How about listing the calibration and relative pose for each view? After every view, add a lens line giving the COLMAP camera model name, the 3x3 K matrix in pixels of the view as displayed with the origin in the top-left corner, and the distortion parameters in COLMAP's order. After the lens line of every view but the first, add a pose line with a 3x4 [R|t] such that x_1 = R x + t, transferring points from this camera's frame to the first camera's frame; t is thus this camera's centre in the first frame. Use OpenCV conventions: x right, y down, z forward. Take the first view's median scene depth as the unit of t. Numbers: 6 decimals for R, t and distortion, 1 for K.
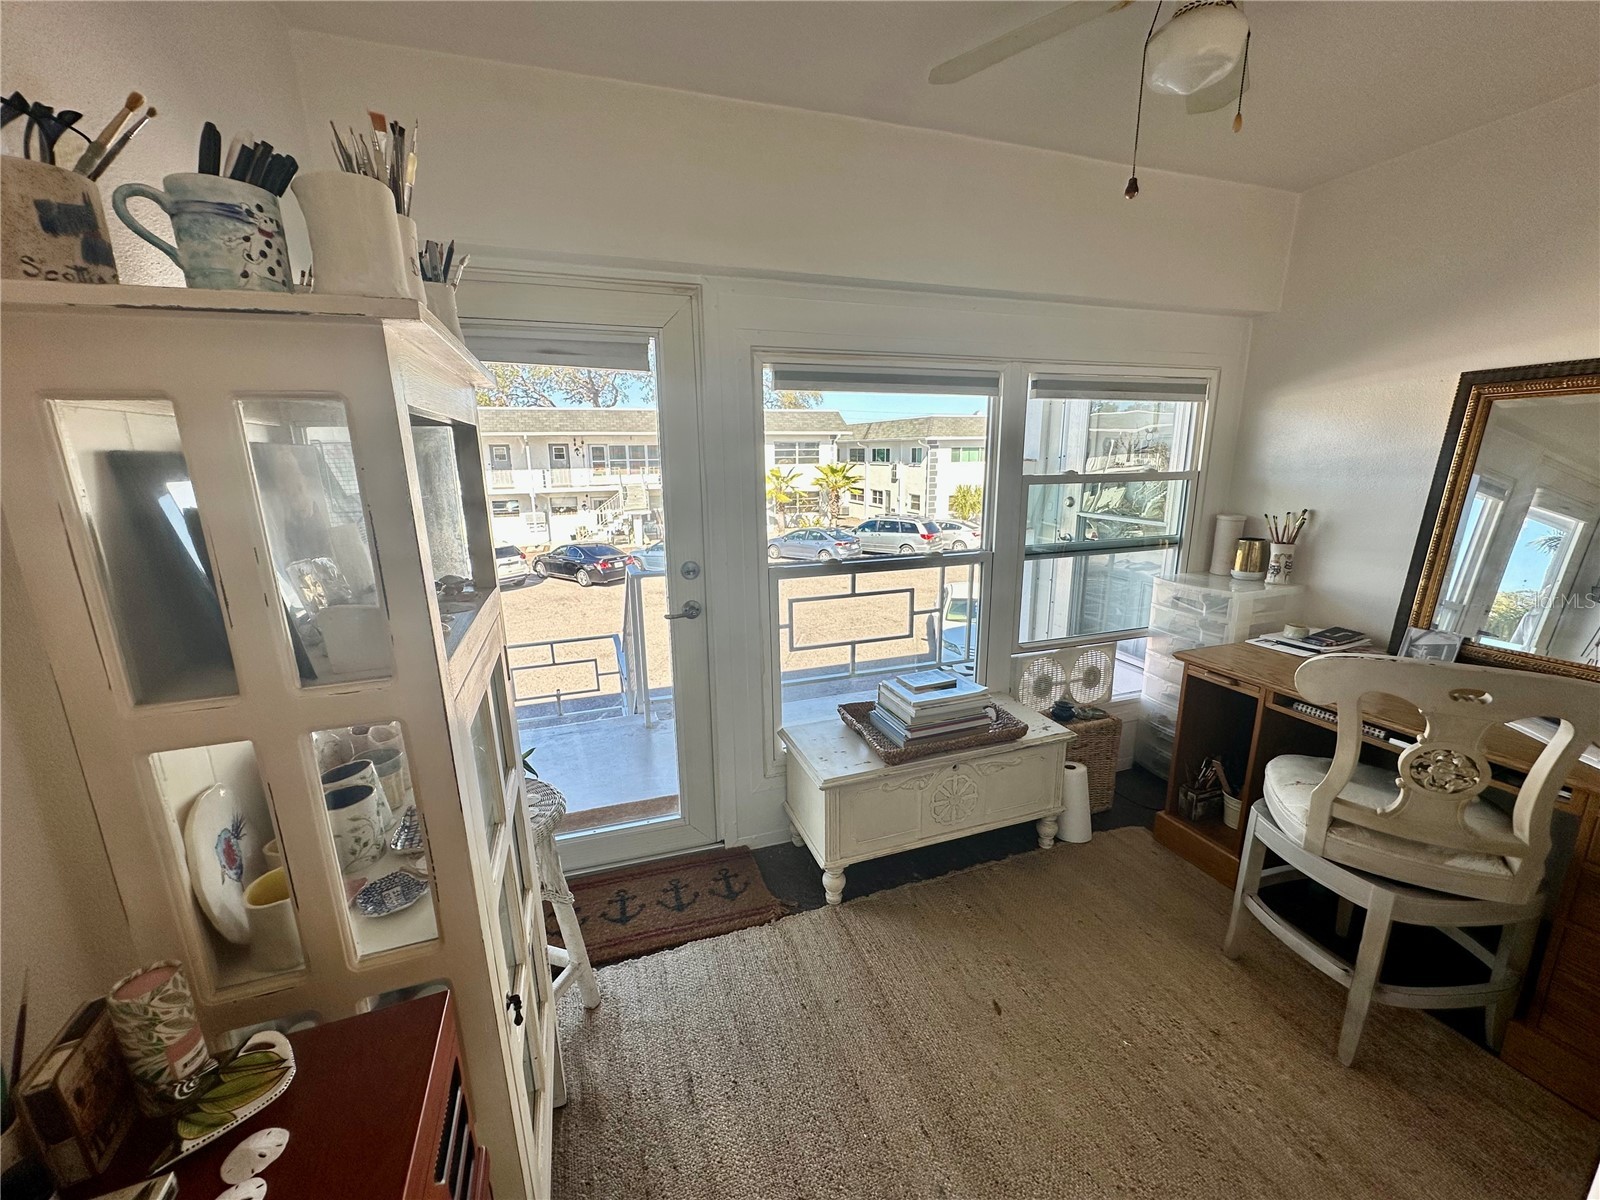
lens RADIAL K [[629.4, 0, 800.0], [0, 629.4, 600.0], [0, 0, 1]] dist [-0.000558, 0.000028]
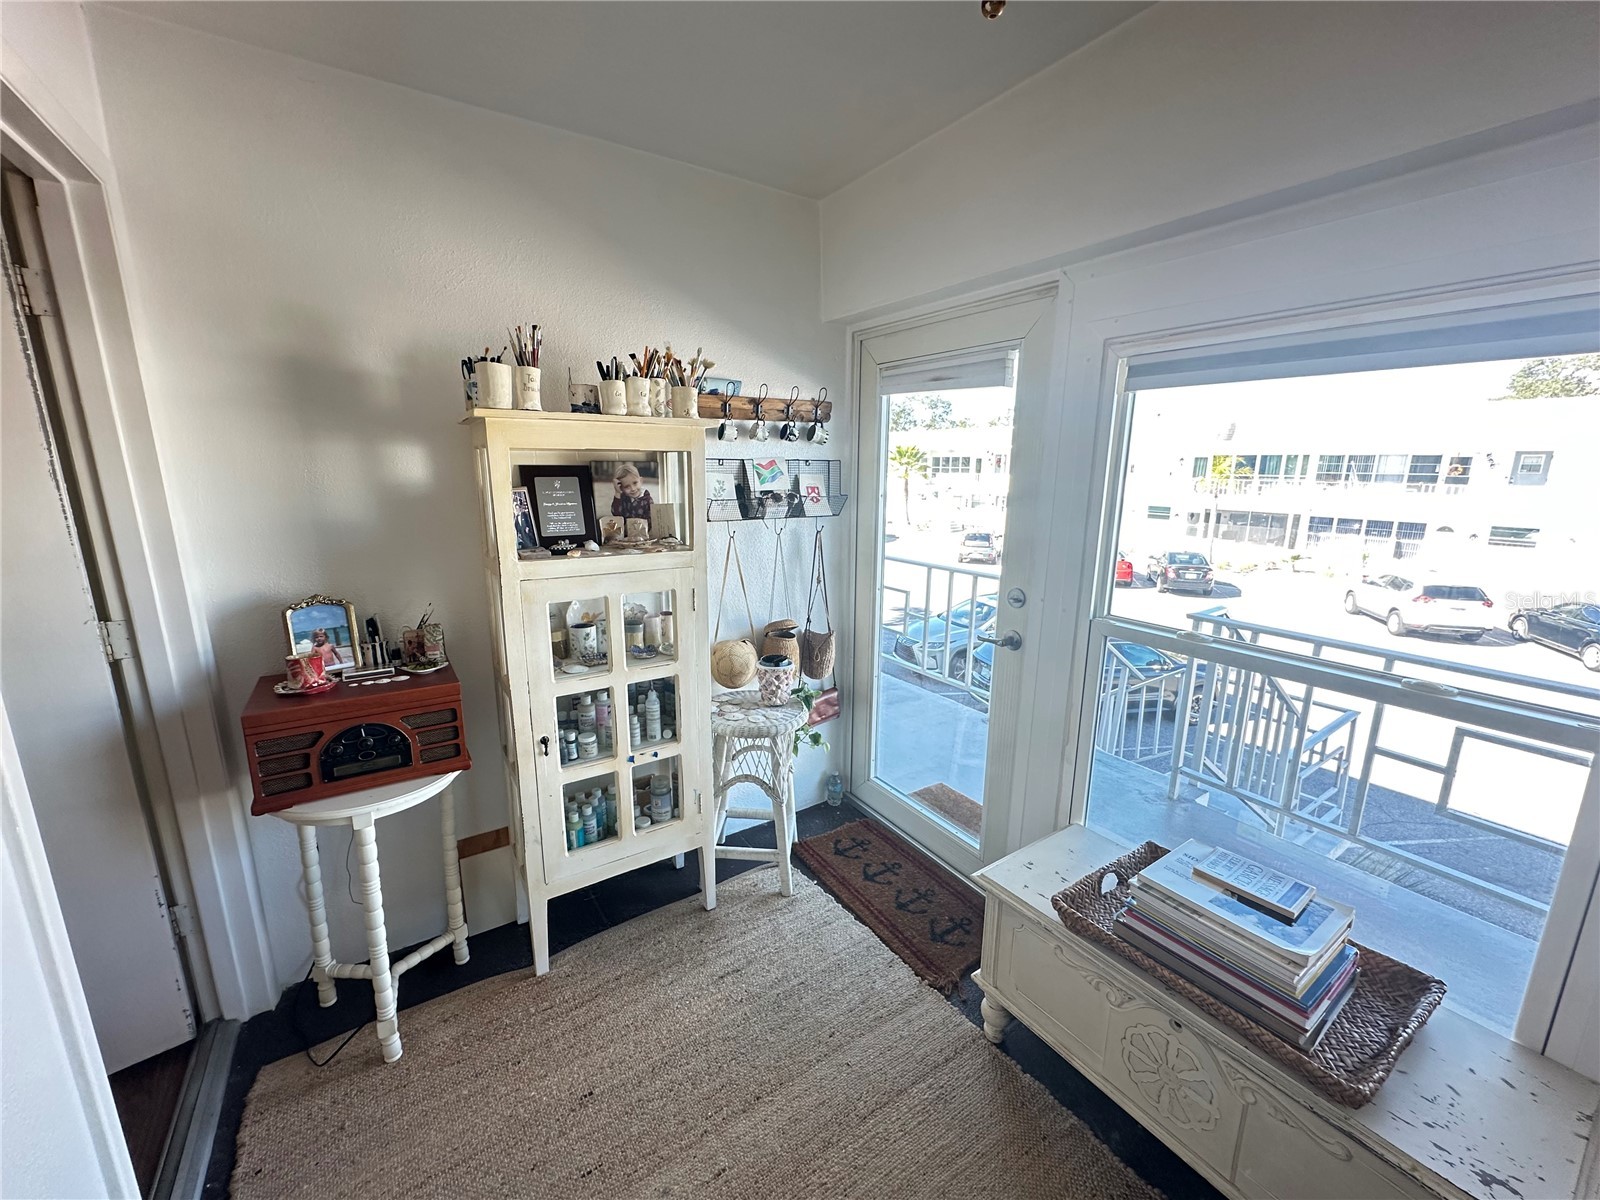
lens RADIAL K [[629.4, 0, 800.0], [0, 629.4, 600.0], [0, 0, 1]] dist [-0.000558, 0.000028]
pose [[0.258344, 0.221379, -0.940346, 0.651784], [-0.230014, 0.959492, 0.162694, -0.129546], [0.938271, 0.174262, 0.298799, 0.462953]]
